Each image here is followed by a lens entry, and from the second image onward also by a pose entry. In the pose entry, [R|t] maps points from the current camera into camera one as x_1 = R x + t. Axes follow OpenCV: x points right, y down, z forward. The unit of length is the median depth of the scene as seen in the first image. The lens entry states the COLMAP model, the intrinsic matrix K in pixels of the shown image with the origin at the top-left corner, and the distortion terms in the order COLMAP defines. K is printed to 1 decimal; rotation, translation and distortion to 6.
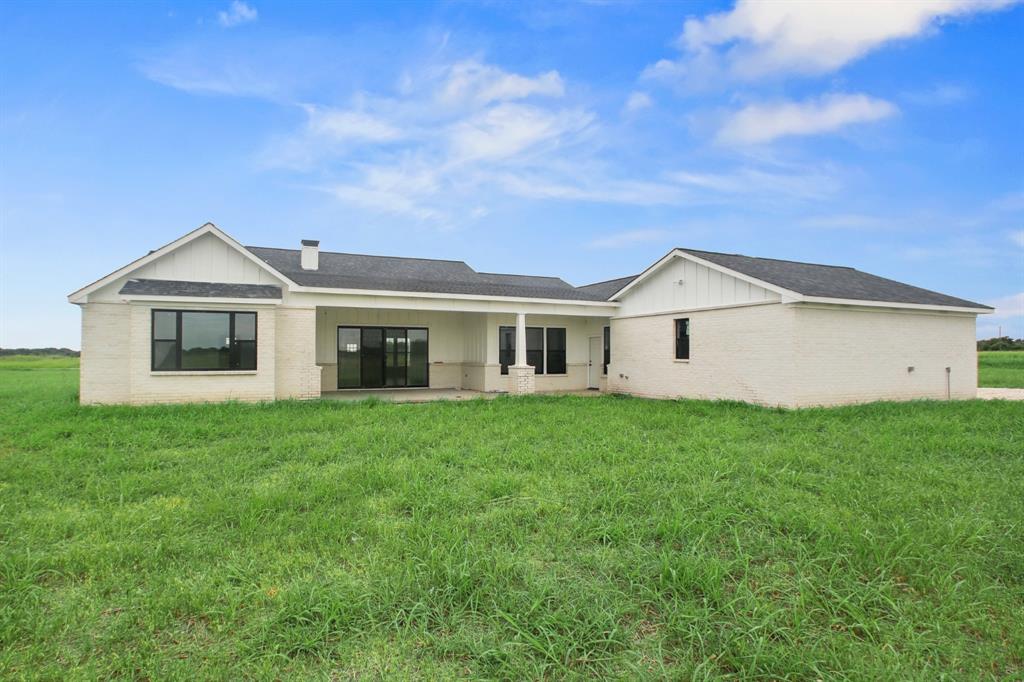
lens RADIAL K [[459.0, 0, 512.0], [0, 459.0, 348.4], [0, 0, 1]] dist [-0.003882, -0.000415]
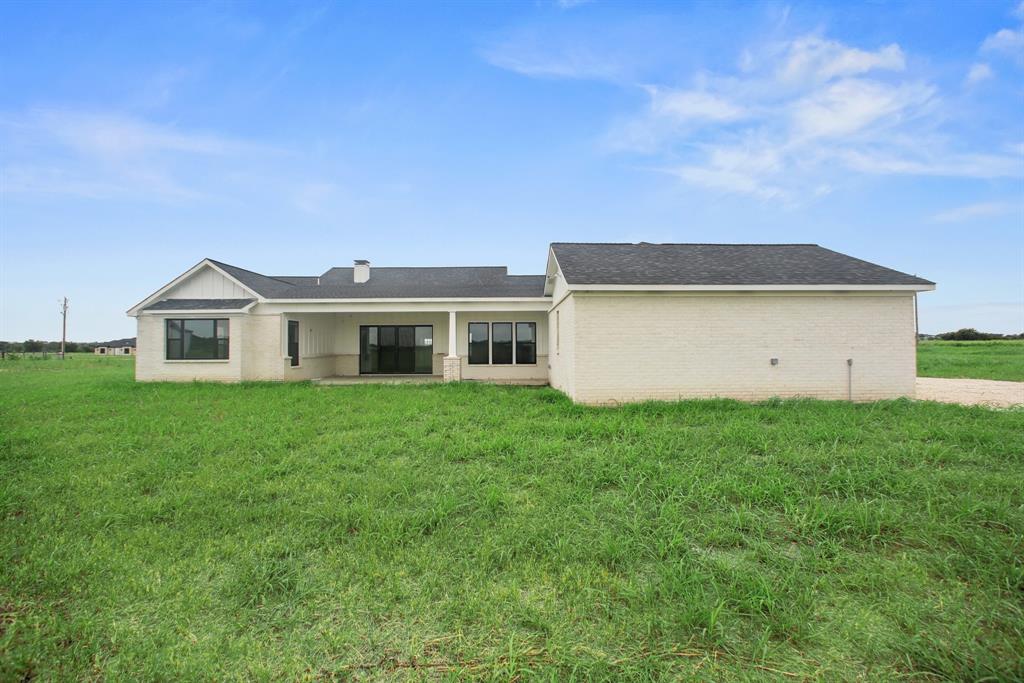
lens RADIAL K [[405.0, 0, 512.0], [0, 405.0, 339.3], [0, 0, 1]] dist [0.000693, 0.000129]
pose [[0.940360, -0.012630, -0.339946, 0.658494], [0.011579, 0.999920, -0.005119, 0.001461], [0.339983, 0.000877, 0.940431, 0.117825]]
